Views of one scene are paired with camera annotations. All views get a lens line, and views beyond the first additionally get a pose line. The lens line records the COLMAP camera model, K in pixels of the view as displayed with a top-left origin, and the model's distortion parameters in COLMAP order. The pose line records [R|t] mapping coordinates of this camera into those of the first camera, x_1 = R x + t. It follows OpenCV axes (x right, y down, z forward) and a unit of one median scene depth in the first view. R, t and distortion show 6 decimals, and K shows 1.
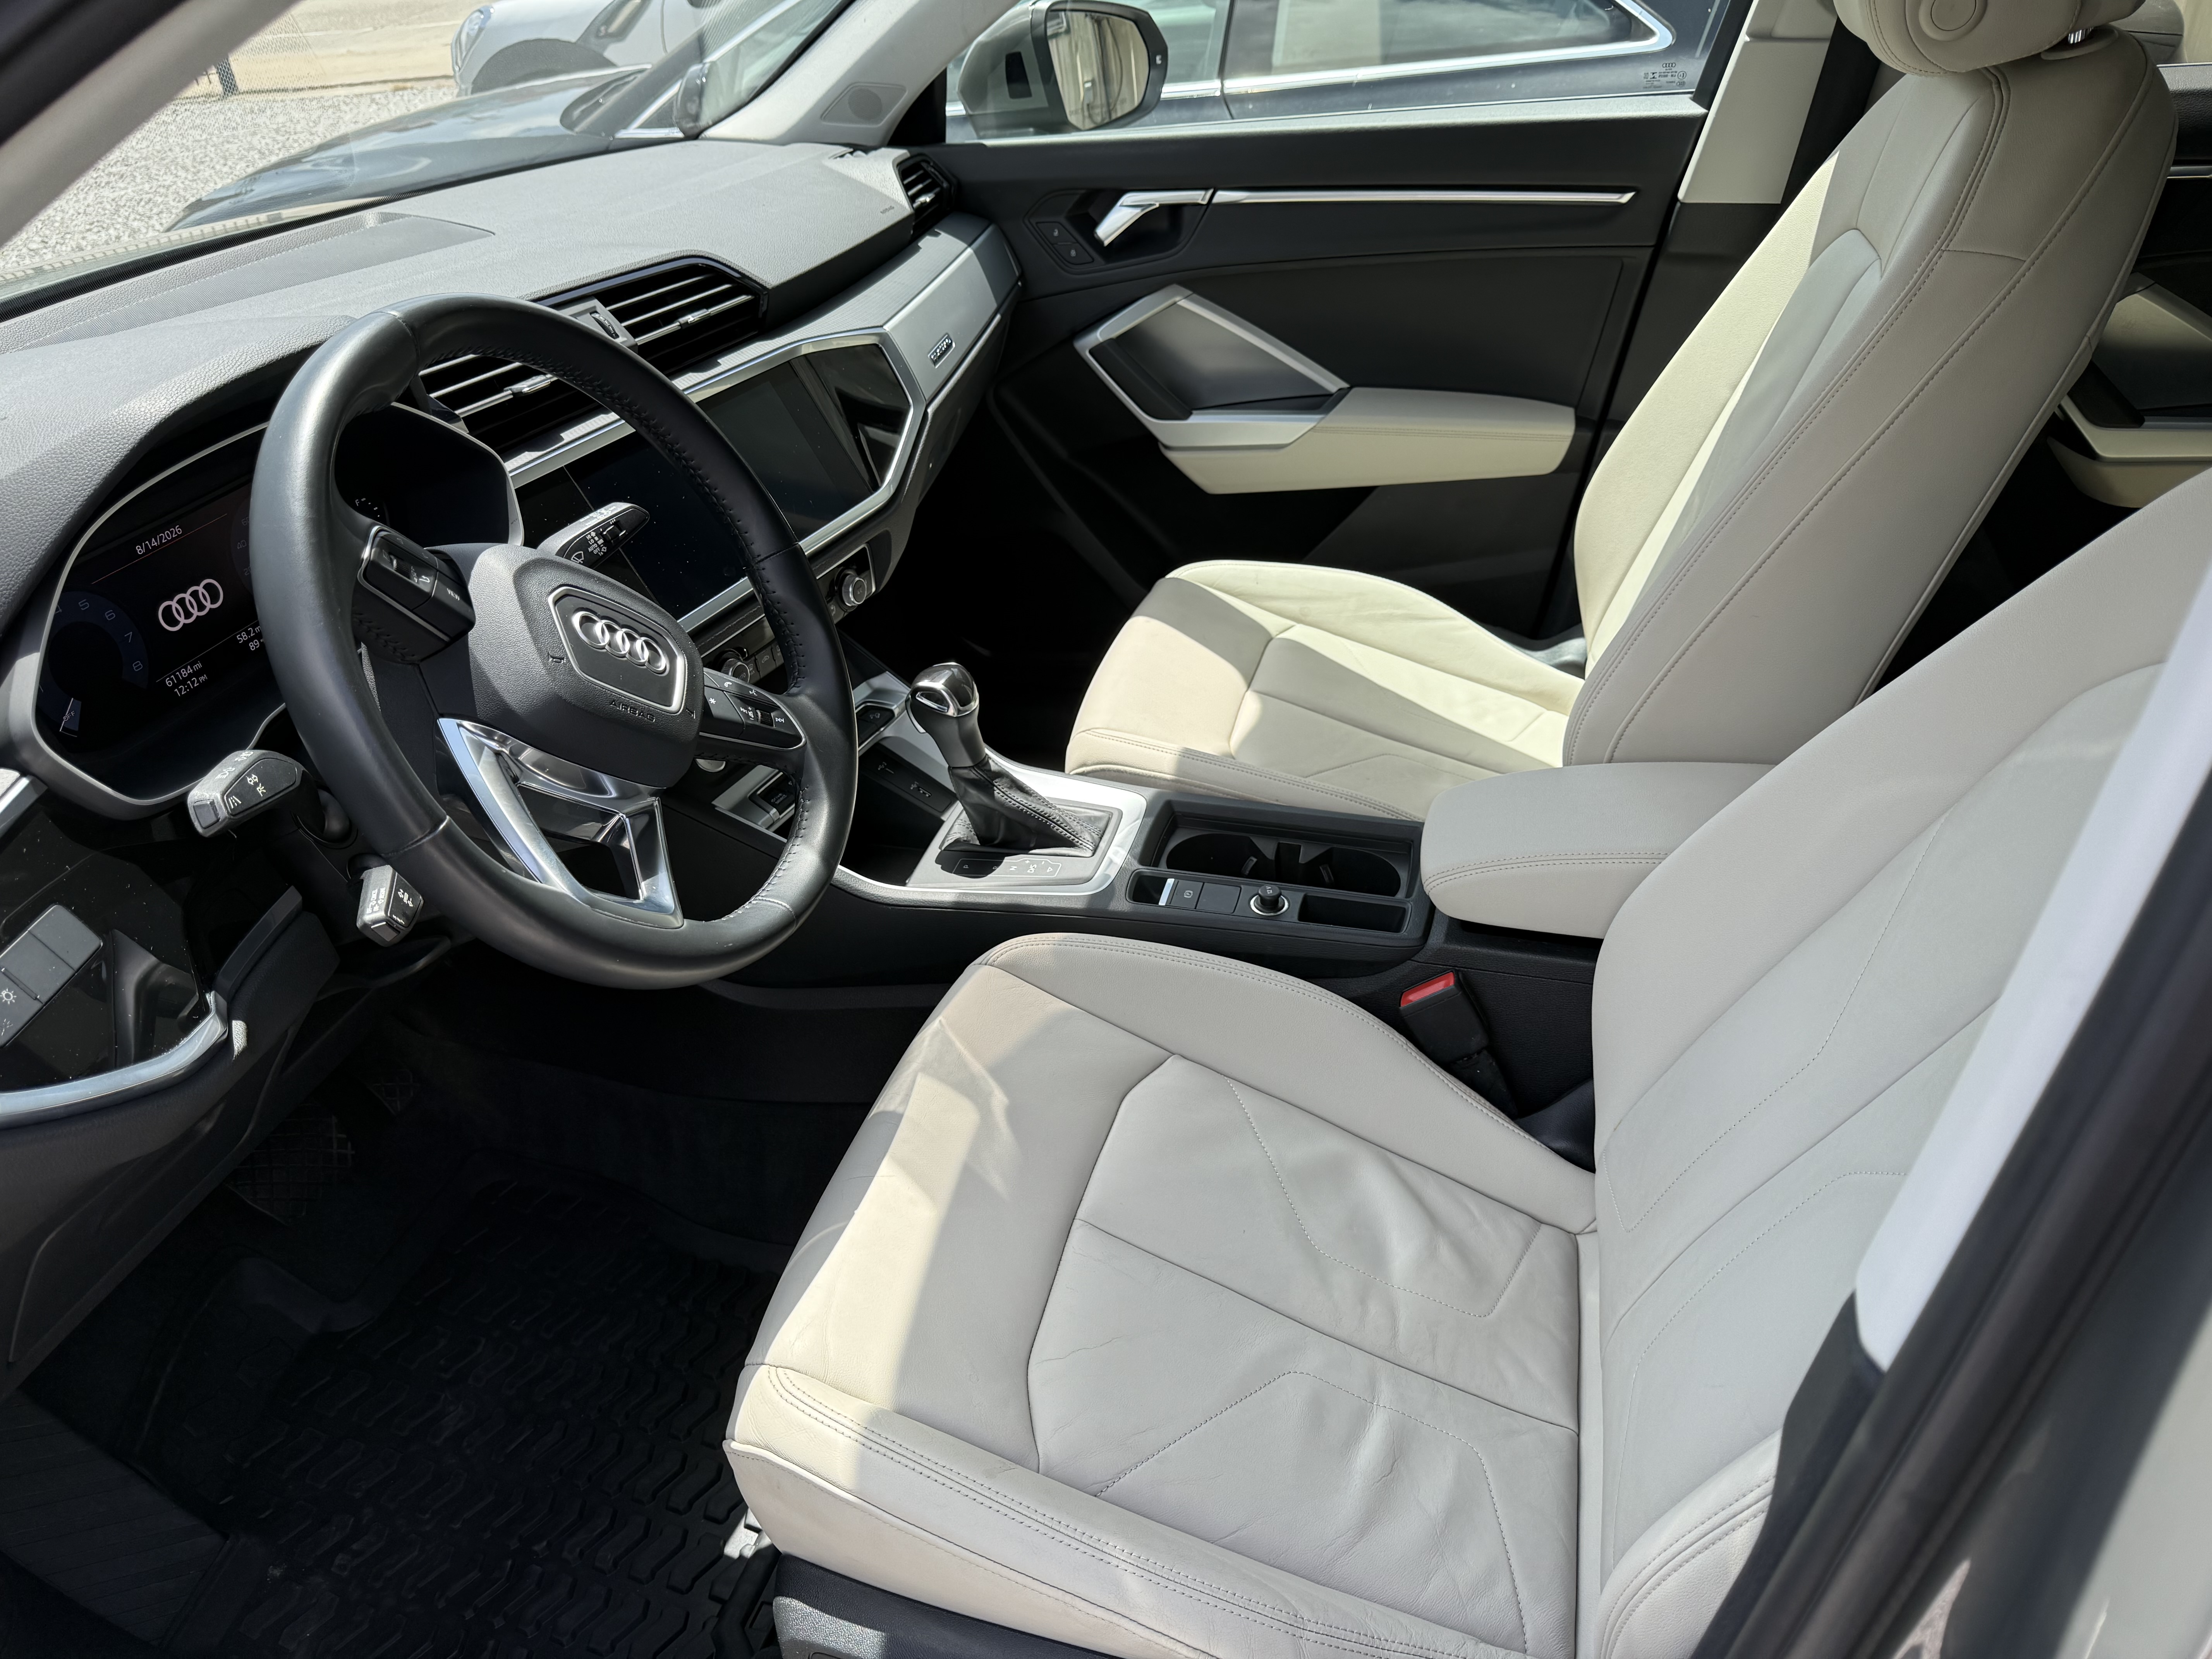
lens RADIAL K [[1569.7, 0, 1110.7], [0, 1569.7, 841.4], [0, 0, 1]] dist [0.012677, -0.022210]
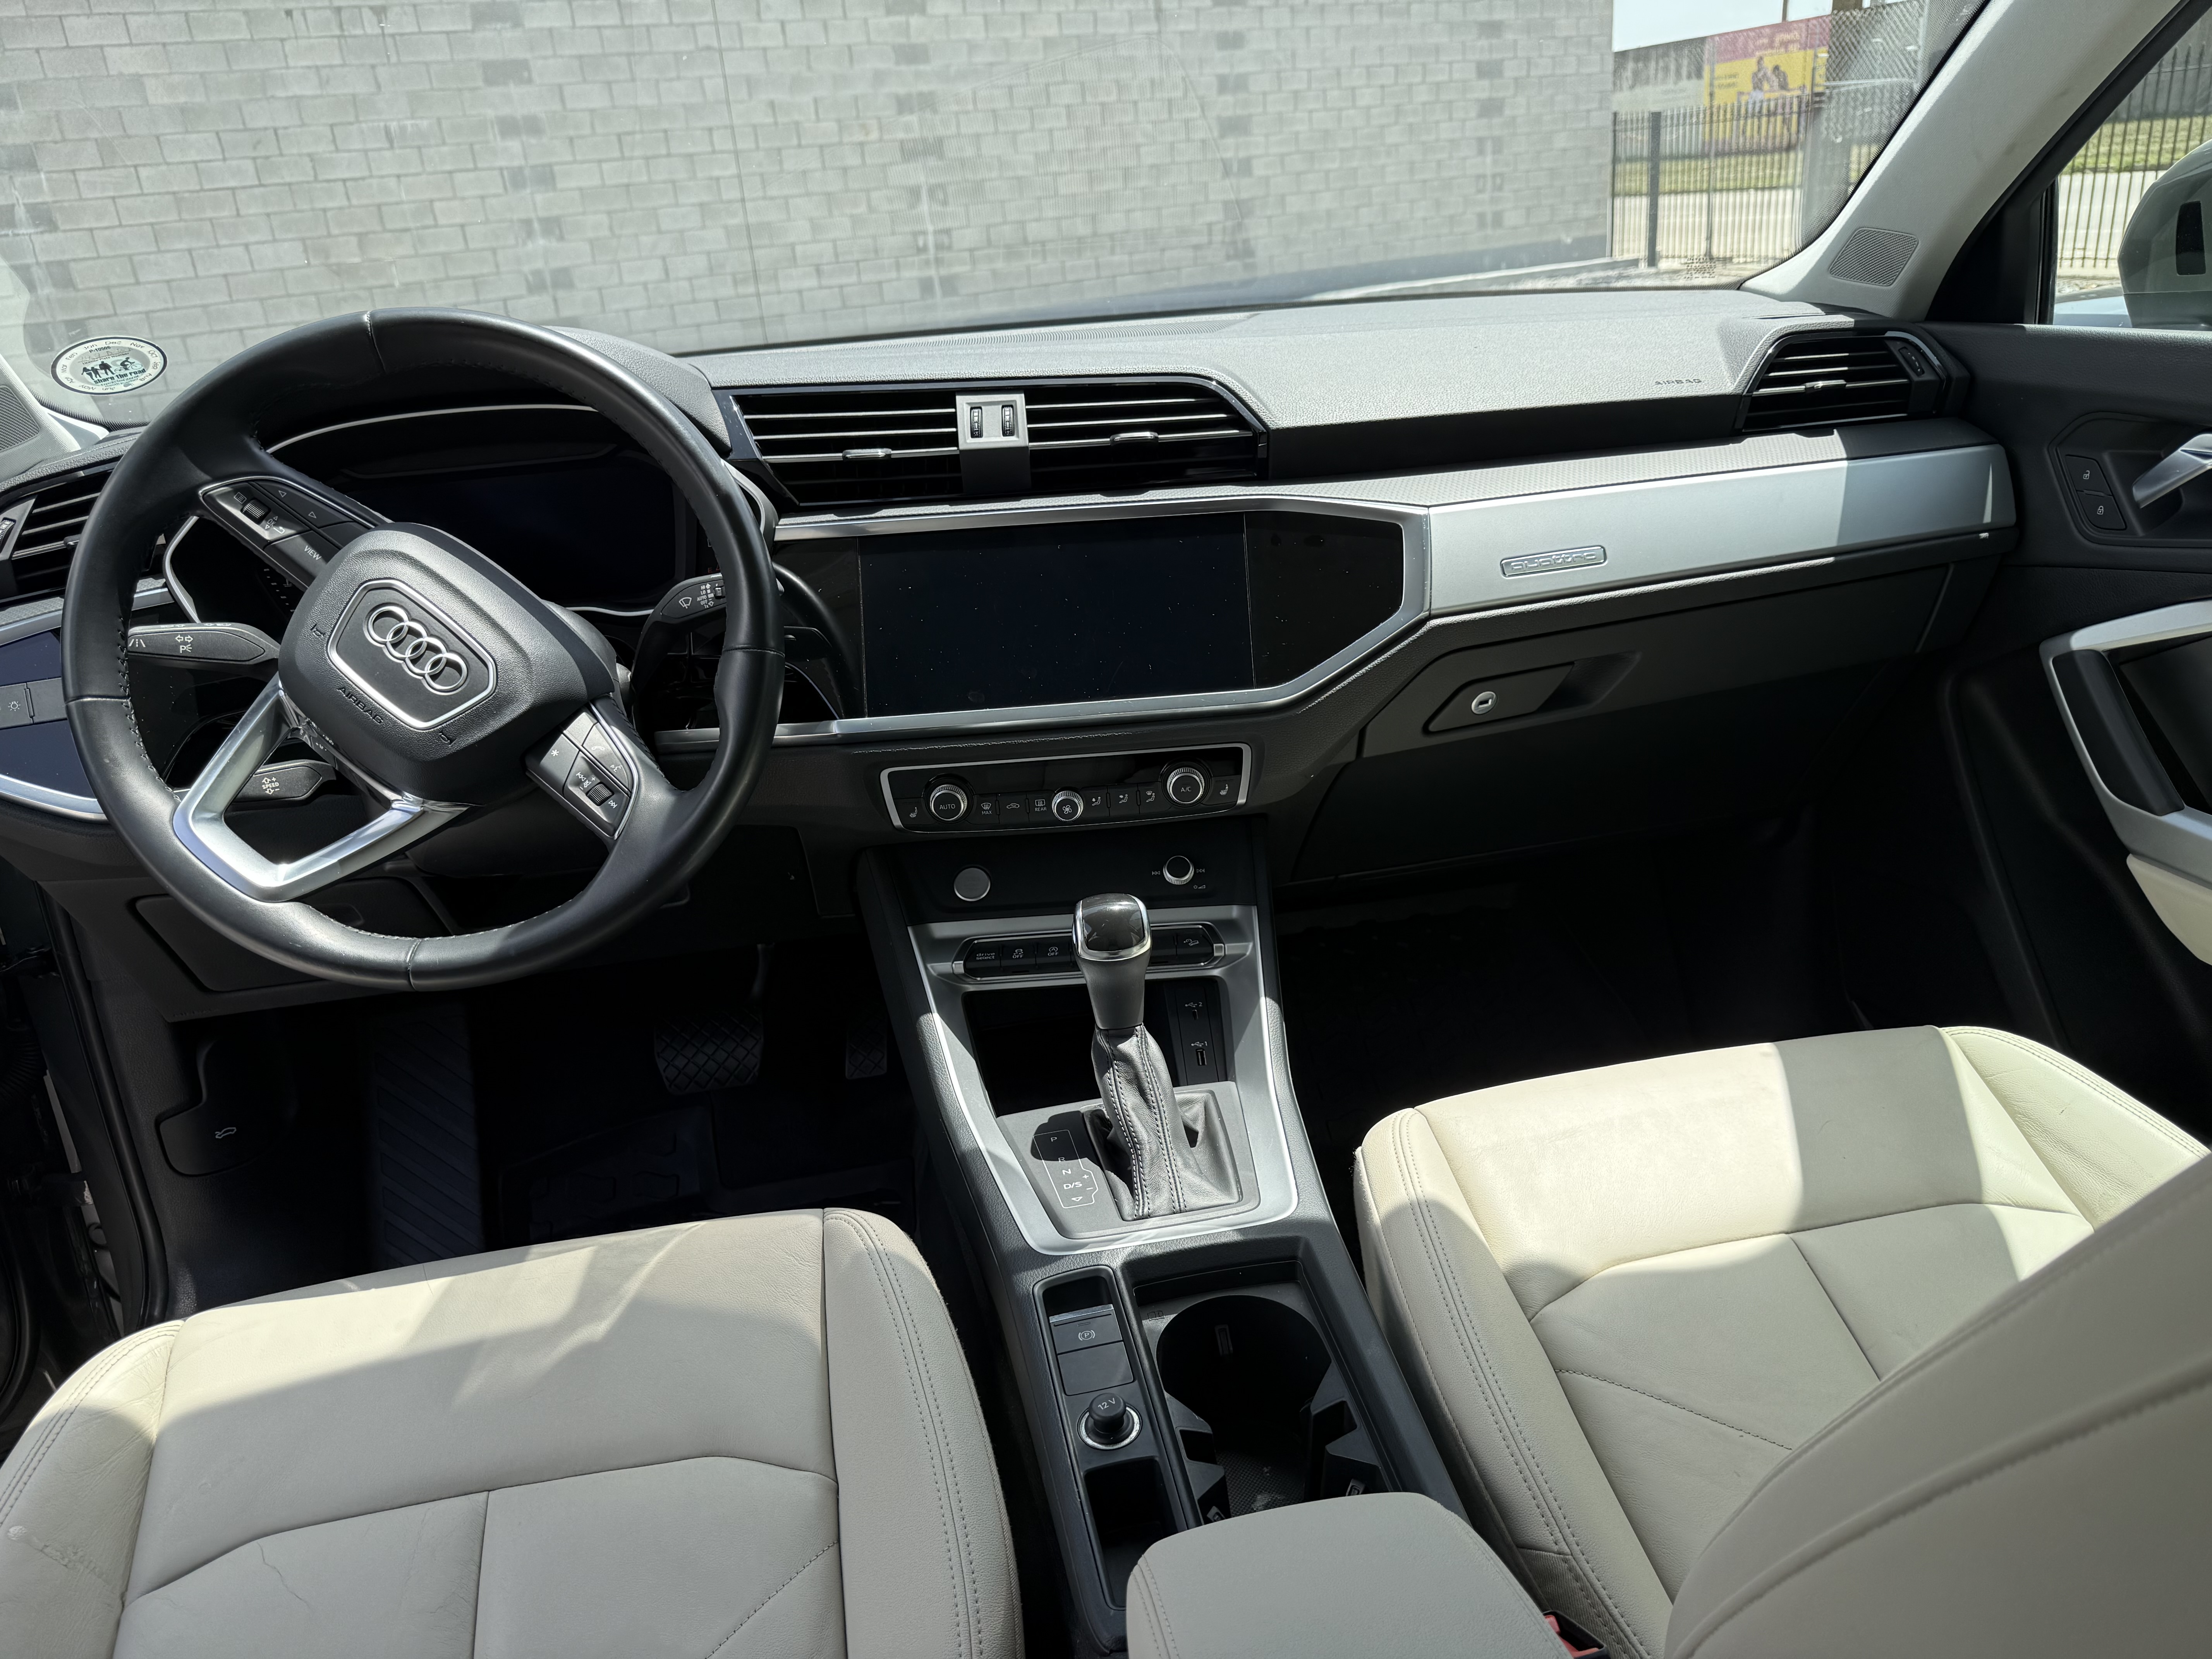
lens RADIAL K [[1569.7, 0, 1127.4], [0, 1569.7, 850.4], [0, 0, 1]] dist [0.012677, -0.022210]
pose [[0.422673, 0.361009, -0.831276, 0.463876], [-0.447573, 0.880728, 0.154910, -0.223776], [0.788052, 0.306580, 0.533838, 0.507096]]
